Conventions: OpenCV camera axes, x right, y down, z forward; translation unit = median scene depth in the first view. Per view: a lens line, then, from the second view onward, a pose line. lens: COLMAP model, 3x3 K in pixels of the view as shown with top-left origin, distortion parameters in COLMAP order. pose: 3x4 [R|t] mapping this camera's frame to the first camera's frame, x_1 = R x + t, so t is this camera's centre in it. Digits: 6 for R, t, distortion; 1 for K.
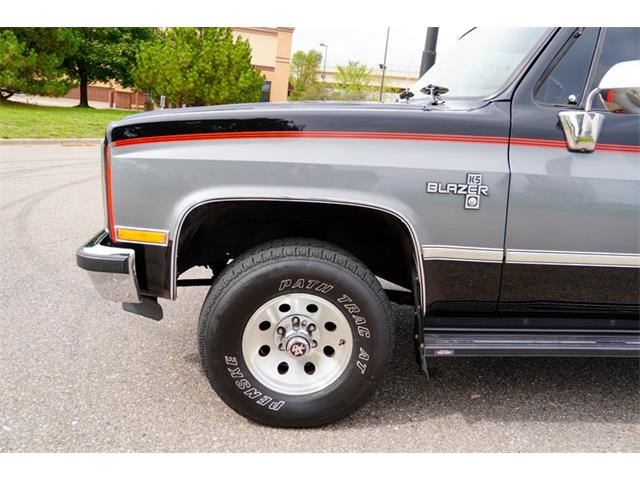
lens RADIAL K [[509.4, 0, 279.7], [0, 509.4, 244.2], [0, 0, 1]] dist [-0.007613, 0.003003]
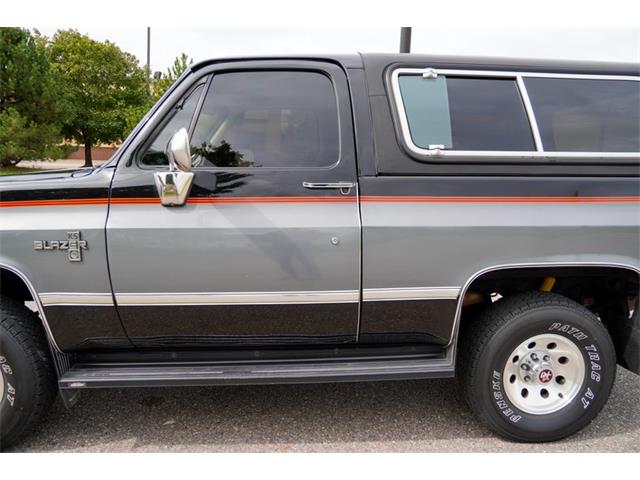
lens RADIAL K [[489.4, 0, 320.0], [0, 489.4, 240.0], [0, 0, 1]] dist [-0.146085, 0.116477]
pose [[0.998112, -0.055383, -0.026573, 0.732902], [0.053141, 0.995479, -0.078722, -0.000897], [0.030813, 0.077161, 0.996542, -0.057568]]
